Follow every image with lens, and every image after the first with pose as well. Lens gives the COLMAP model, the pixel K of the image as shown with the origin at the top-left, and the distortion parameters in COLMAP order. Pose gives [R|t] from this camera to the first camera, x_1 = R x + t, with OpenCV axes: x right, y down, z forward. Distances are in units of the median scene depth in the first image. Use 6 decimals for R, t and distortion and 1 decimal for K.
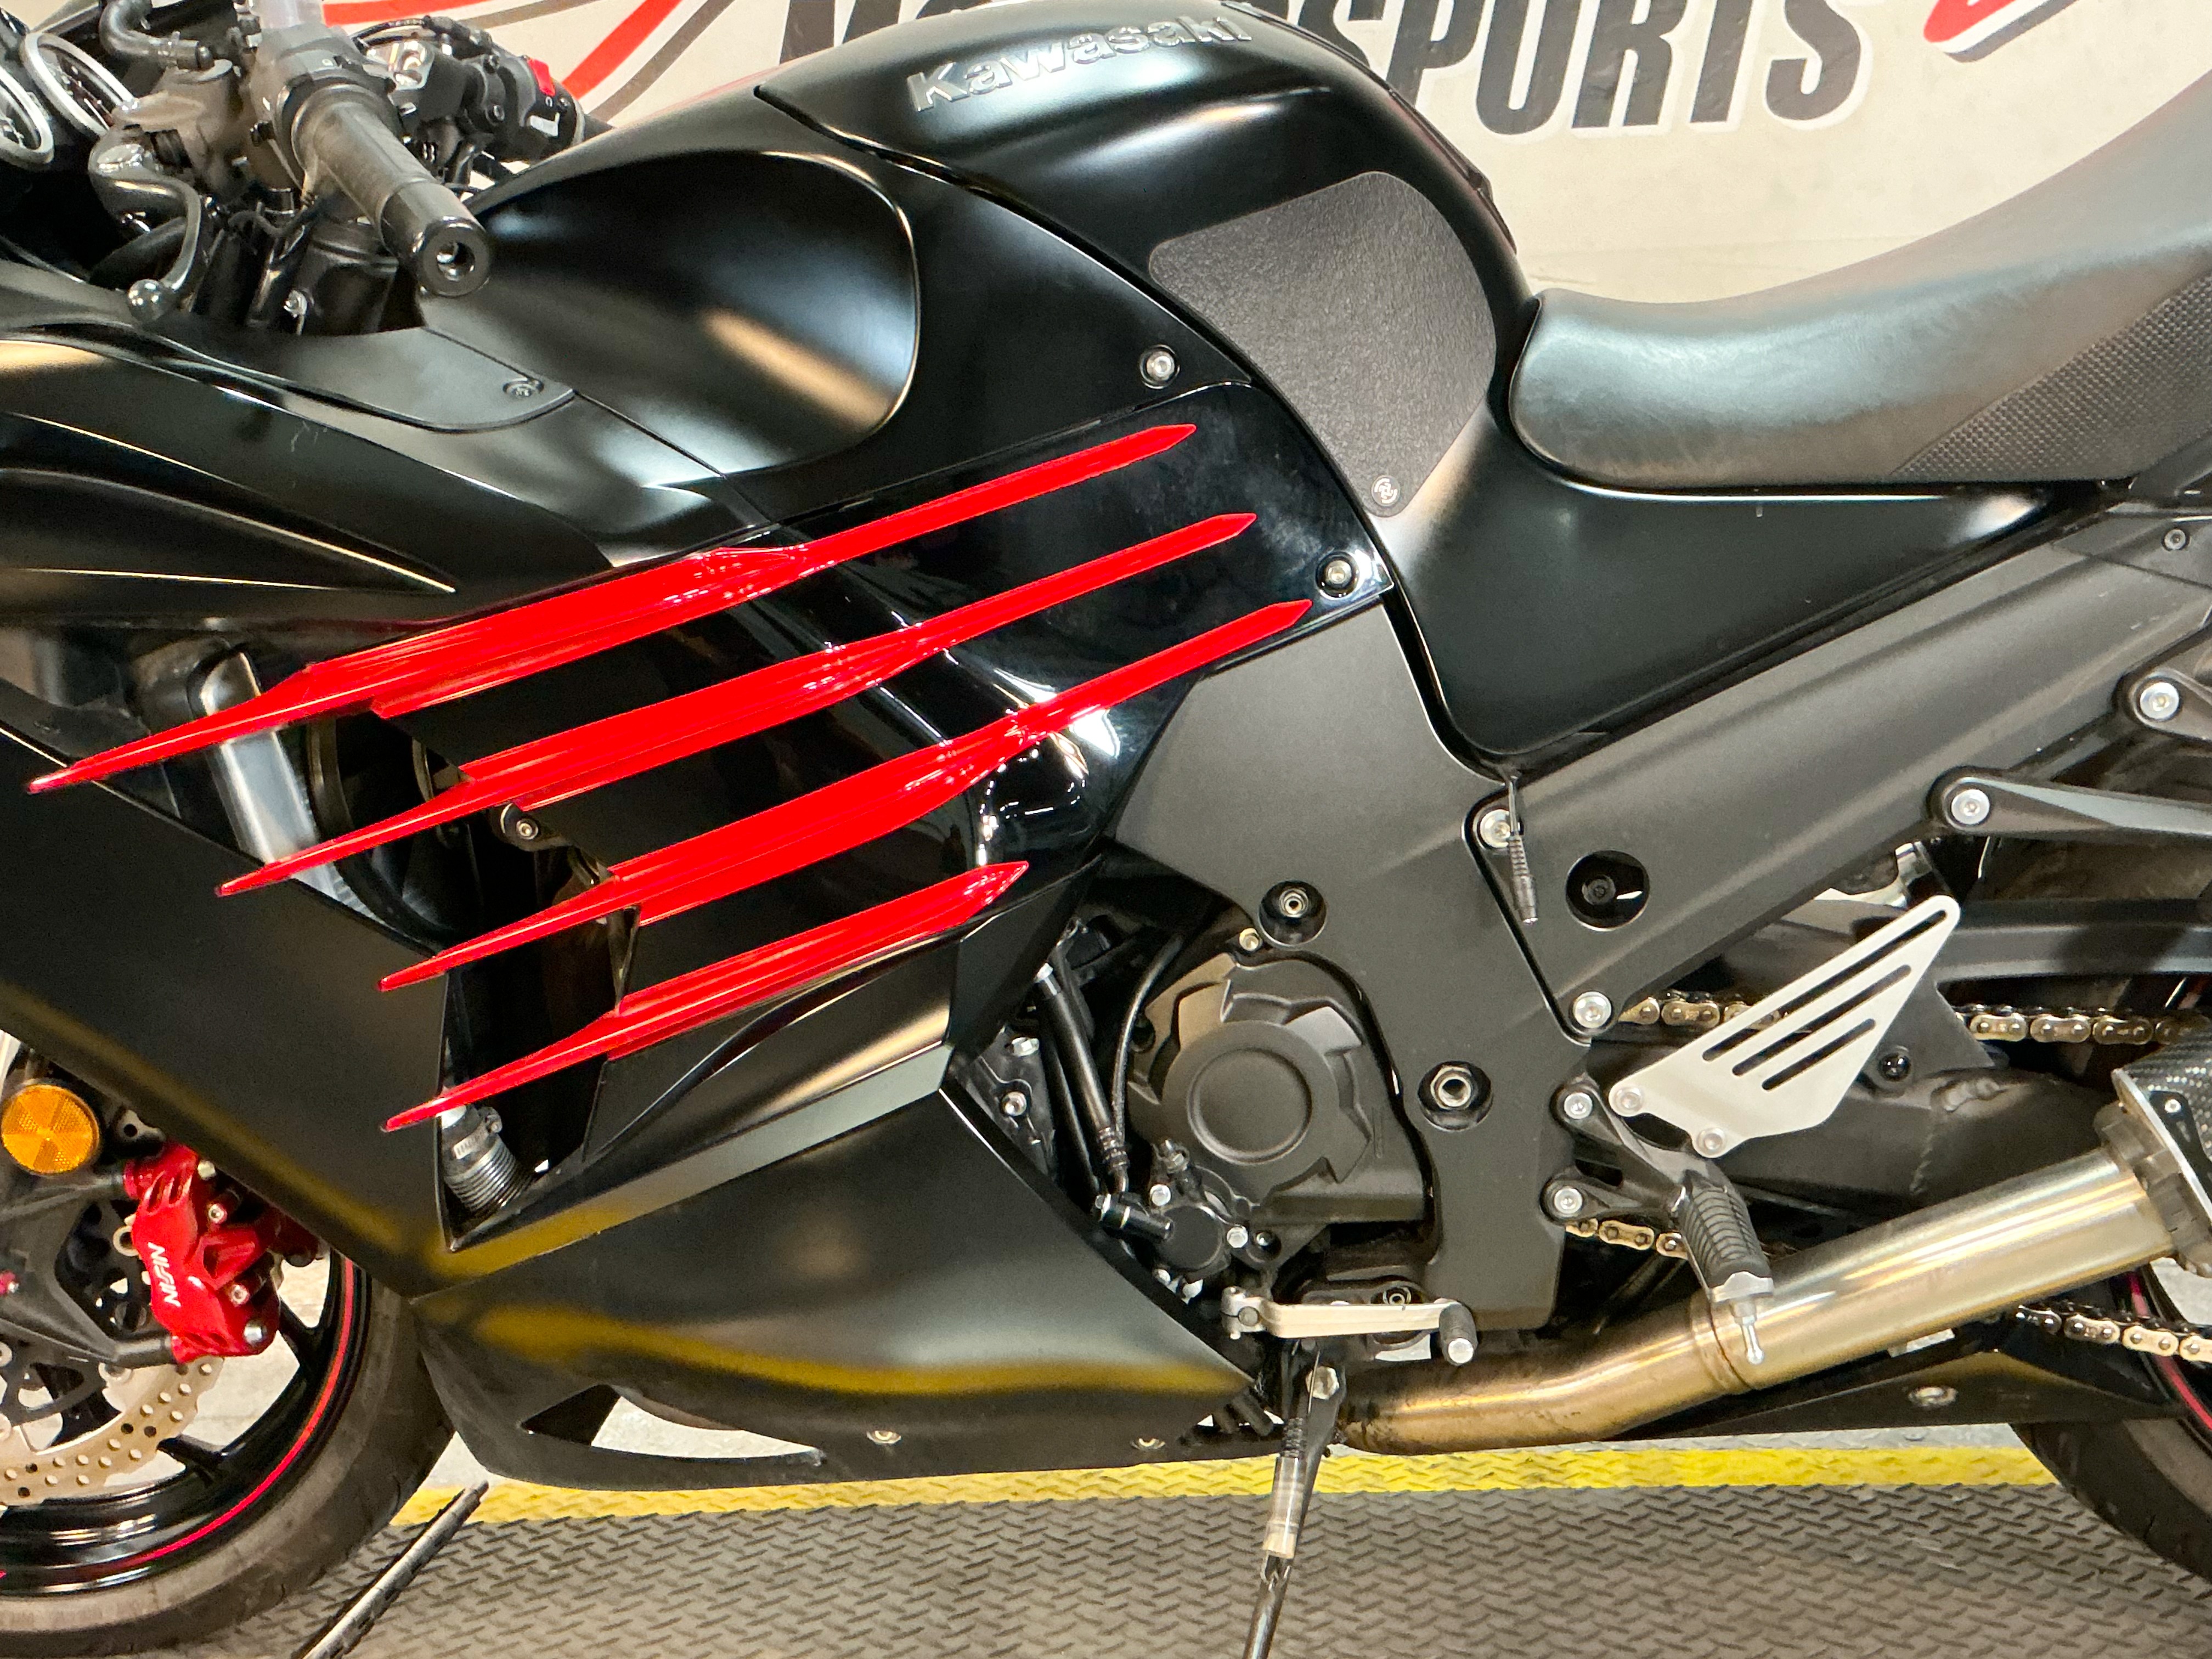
lens RADIAL K [[2468.5, 0, 1106.0], [0, 2468.5, 829.5], [0, 0, 1]] dist [0.117534, -0.230169]
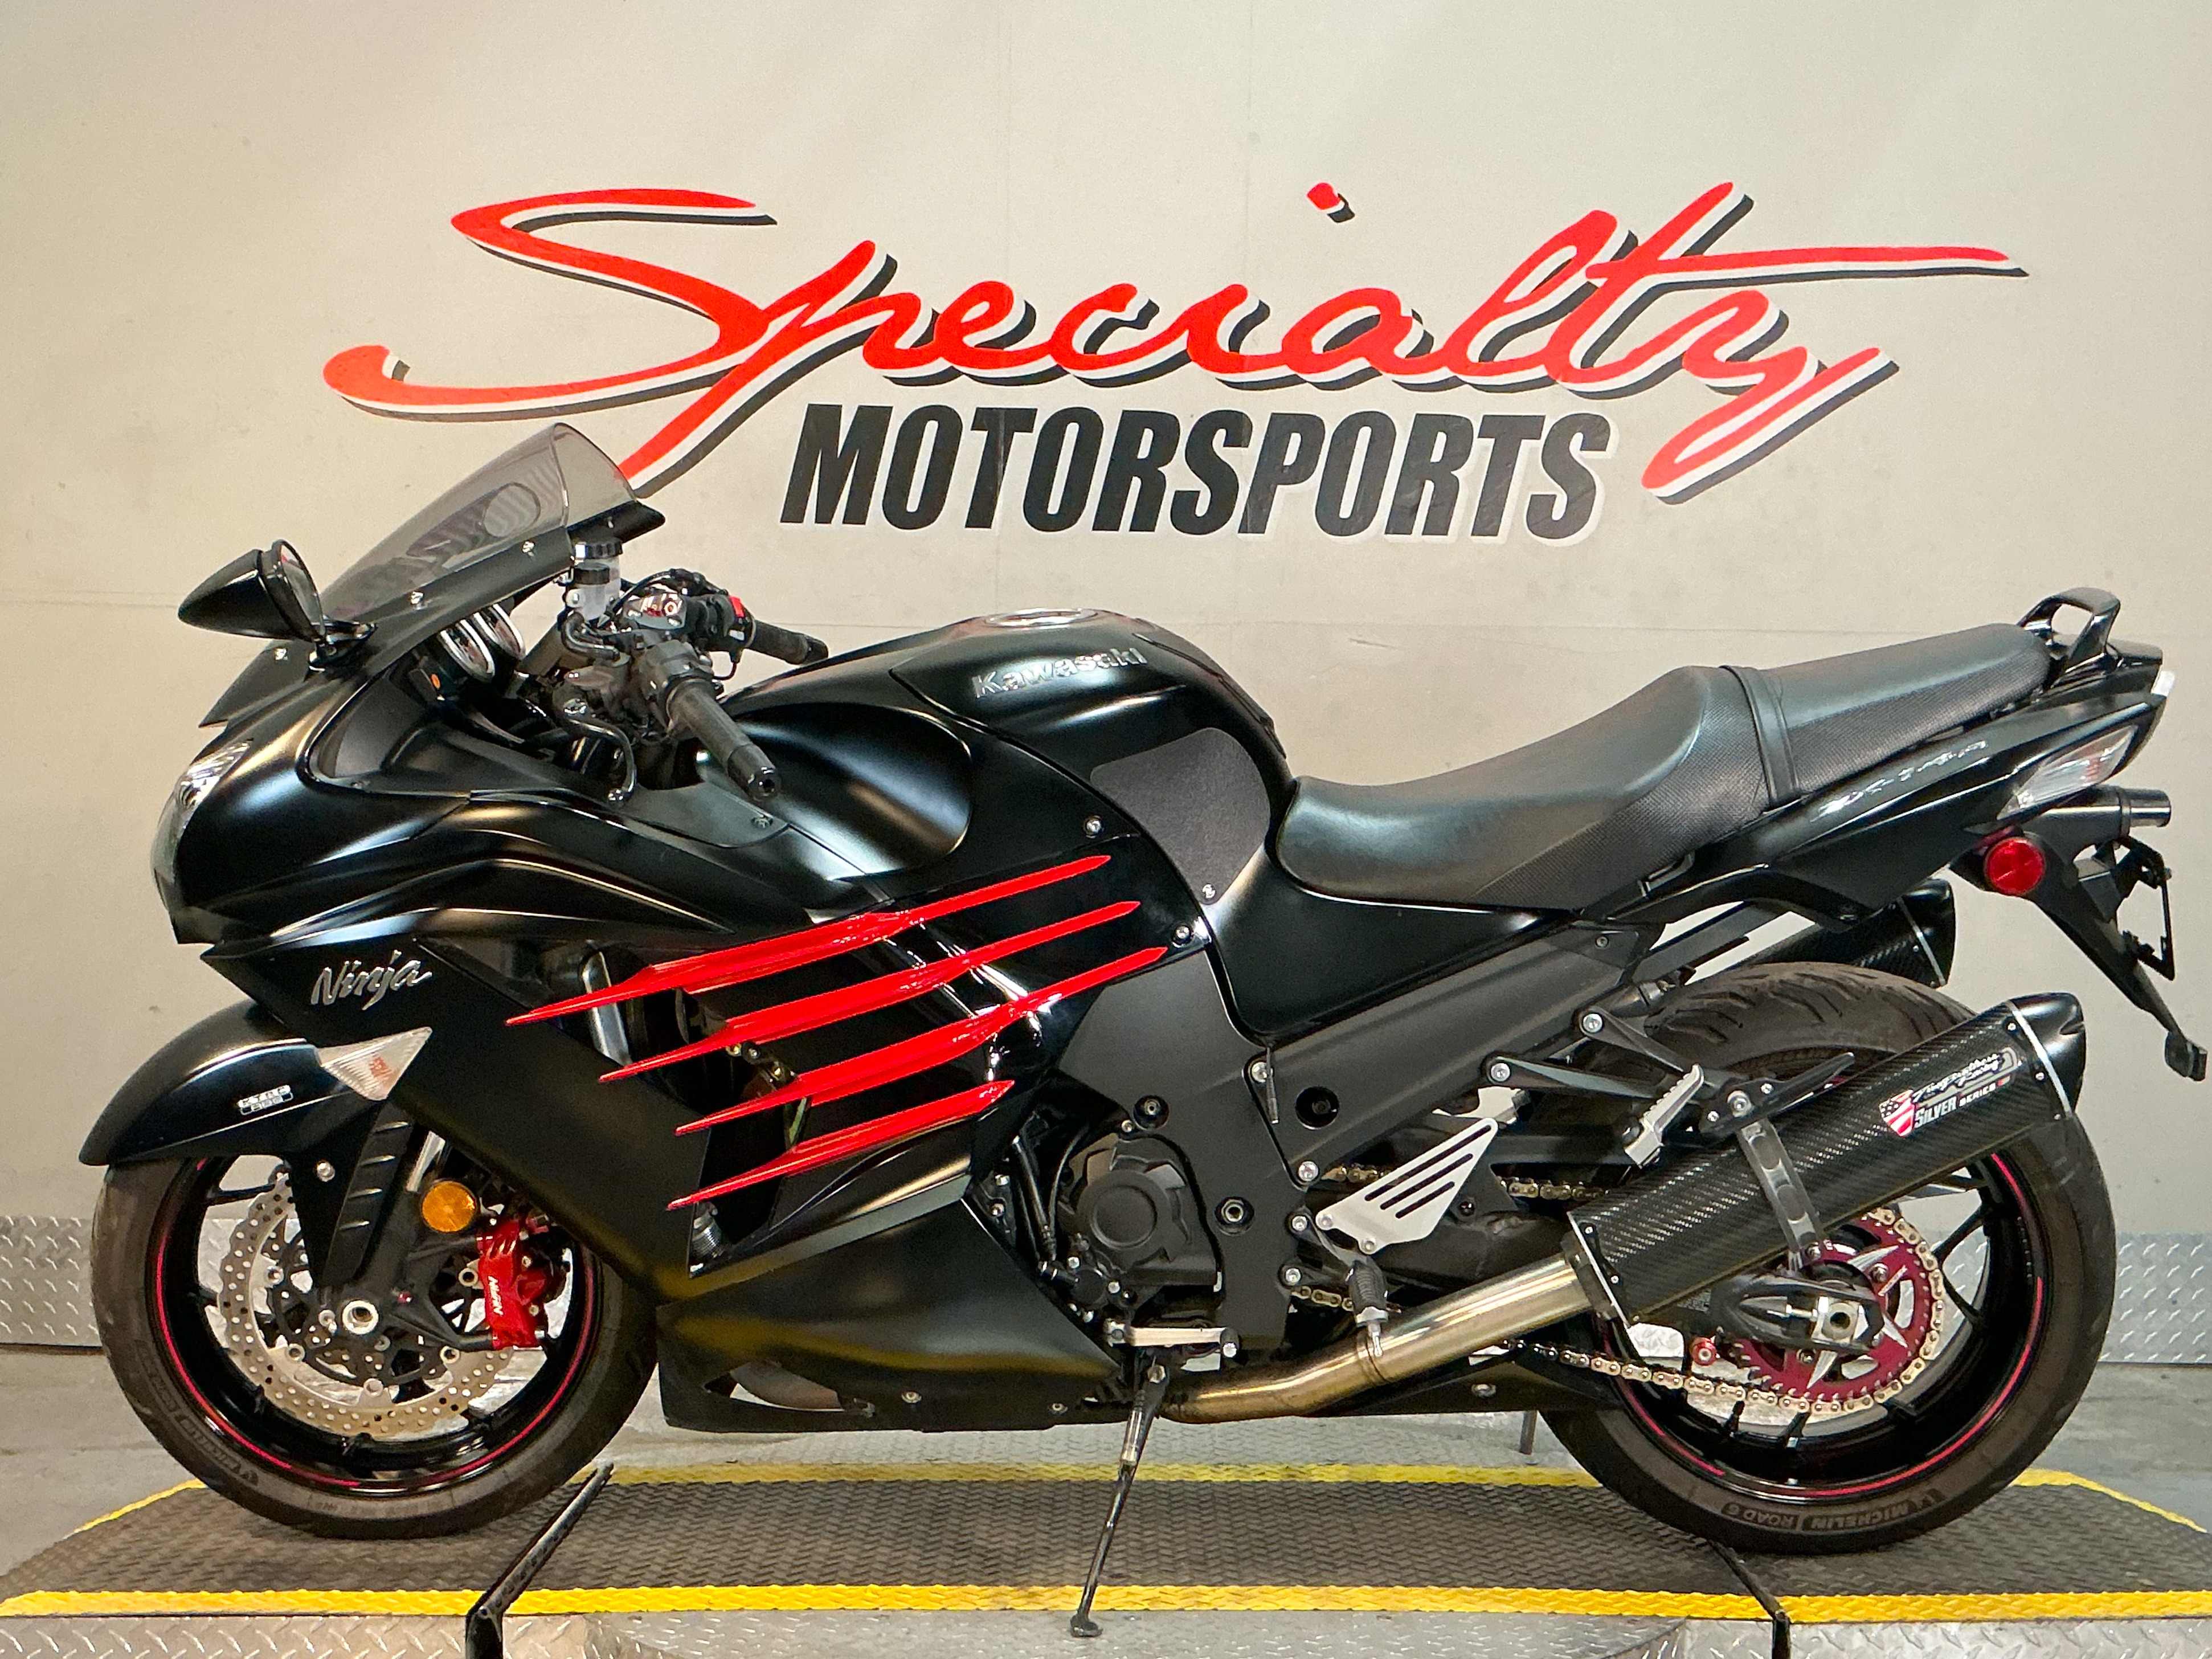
lens RADIAL K [[2721.3, 0, 1106.0], [0, 2721.3, 829.5], [0, 0, 1]] dist [0.119454, -0.136747]
pose [[0.997704, 0.045894, 0.049799, -0.068844], [-0.042620, 0.996979, -0.064932, -0.043319], [-0.052629, 0.062660, 0.996646, -1.035839]]
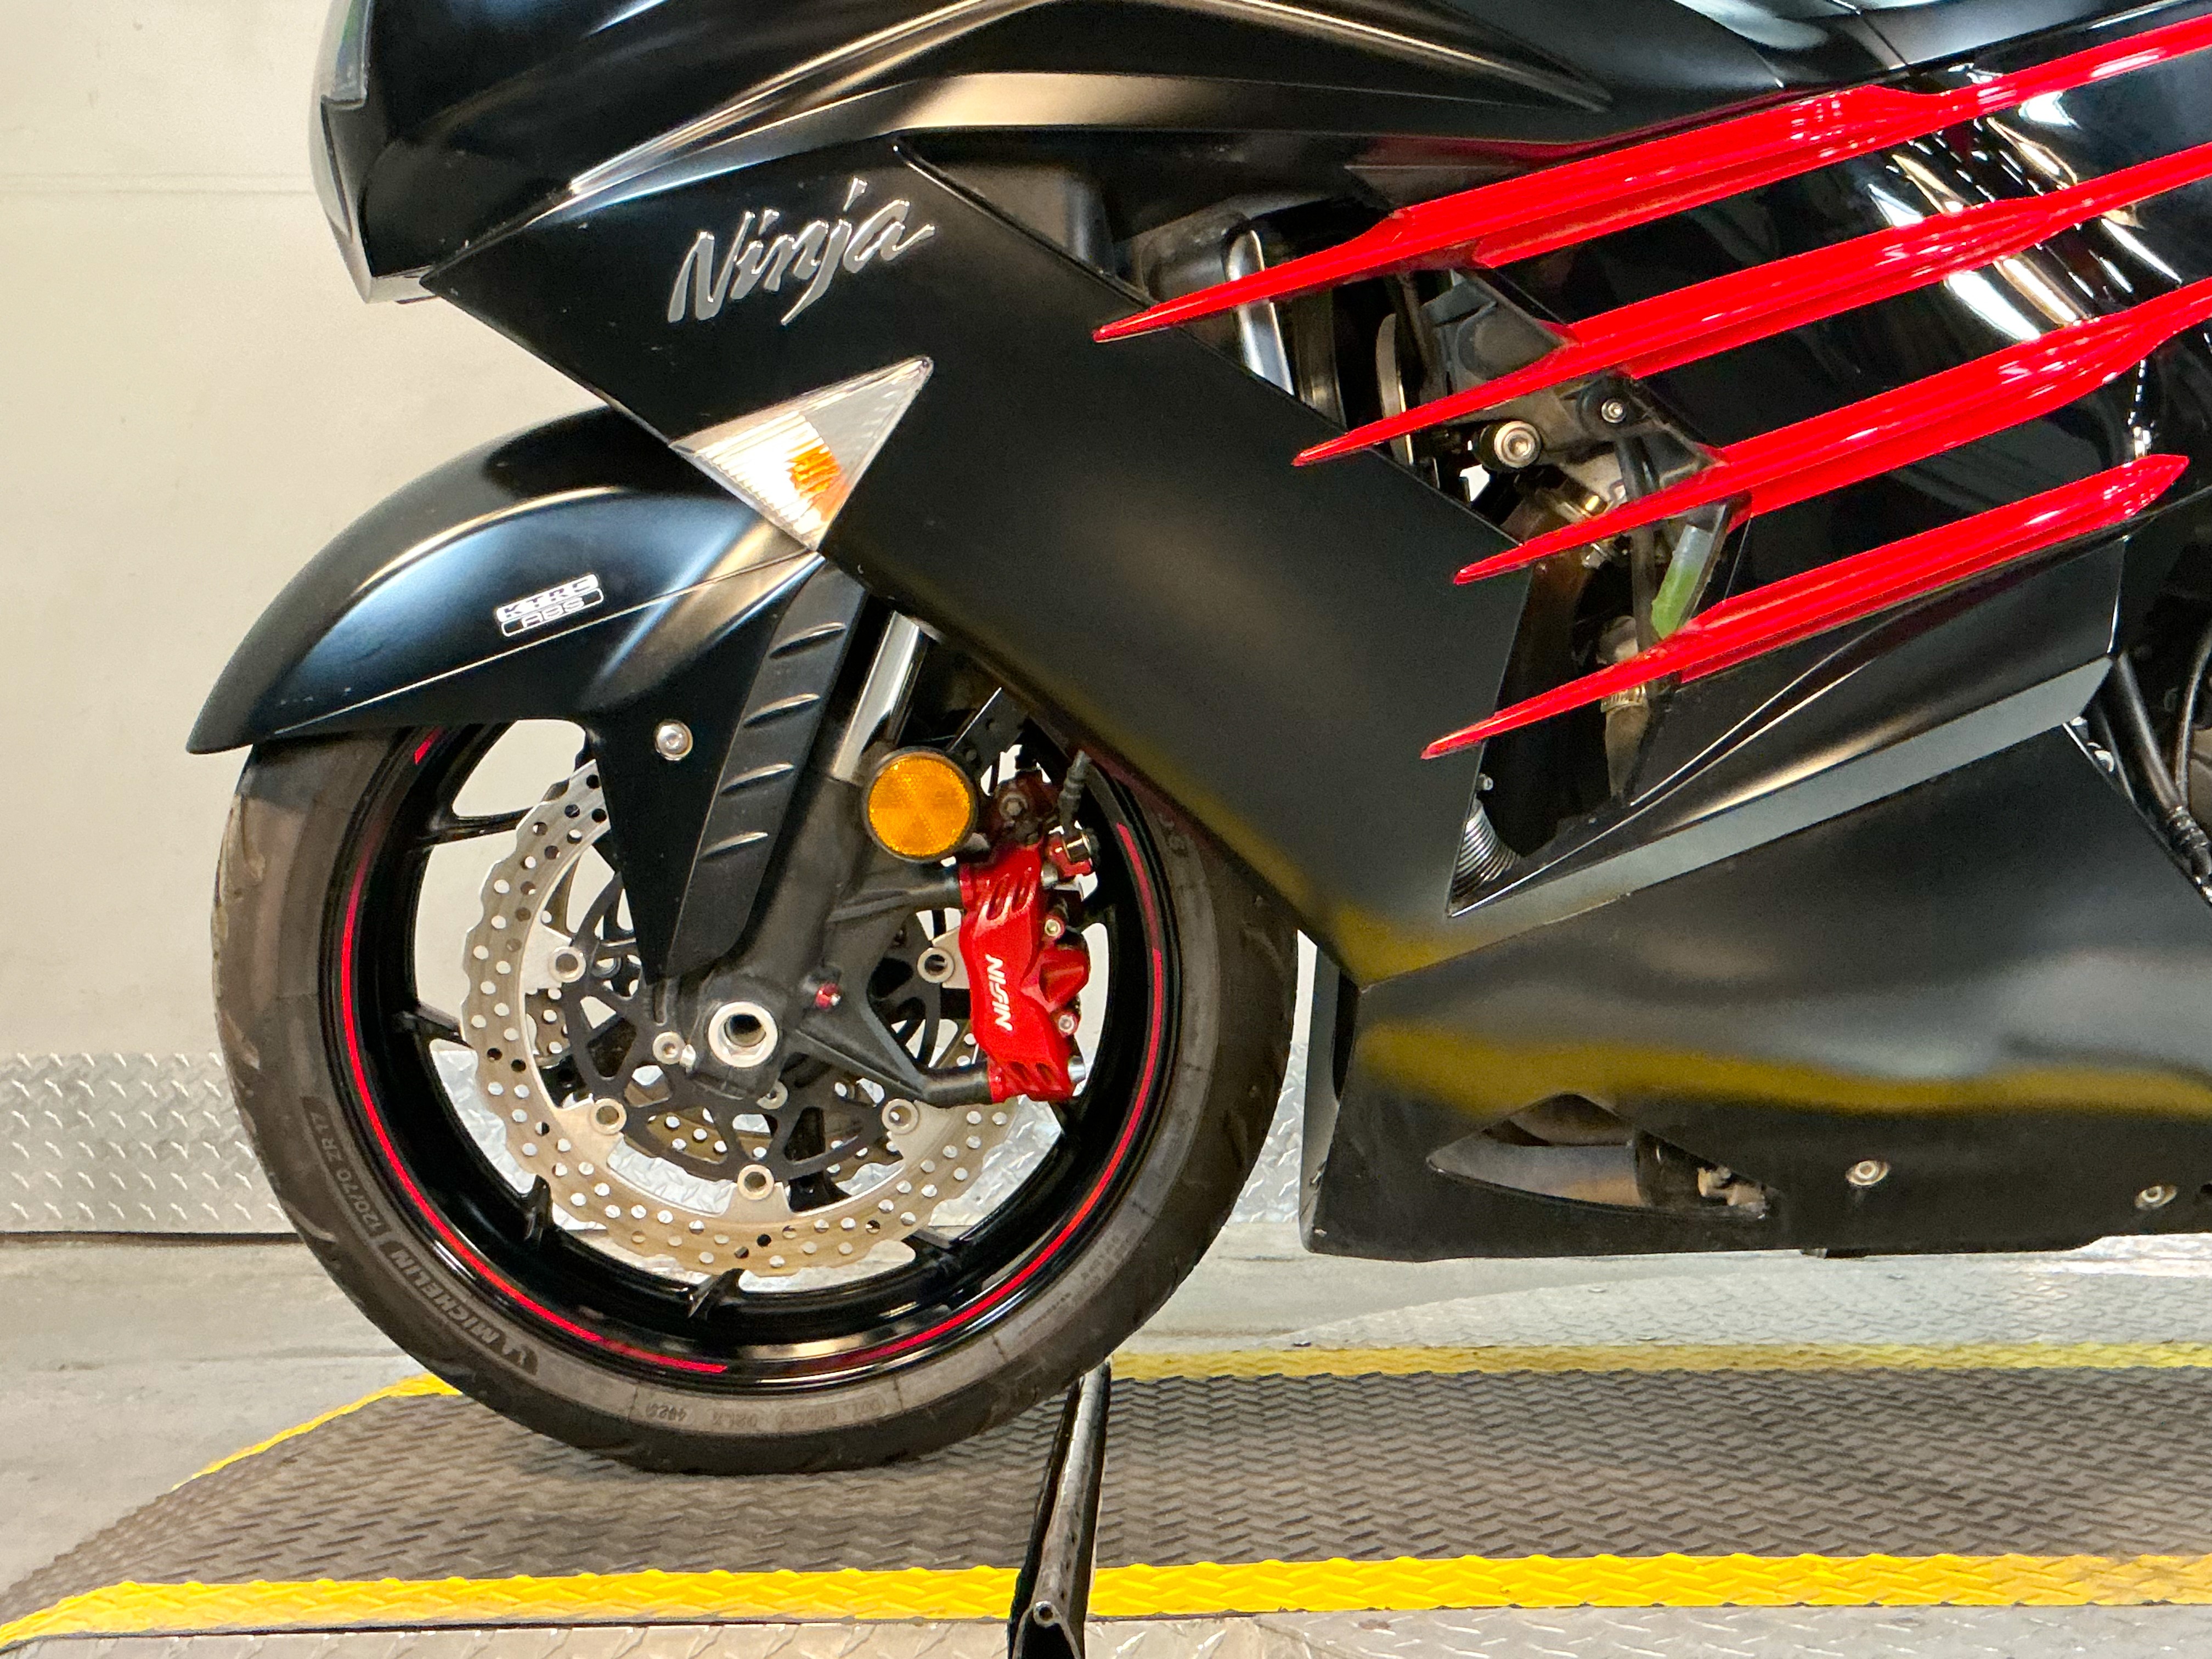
lens RADIAL K [[2604.0, 0, 1106.0], [0, 2604.0, 829.5], [0, 0, 1]] dist [0.136165, -0.009546]
pose [[0.999181, 0.025768, 0.031186, -0.404154], [-0.023636, 0.997480, -0.066898, 0.198733], [-0.032832, 0.066106, 0.997272, 0.073064]]
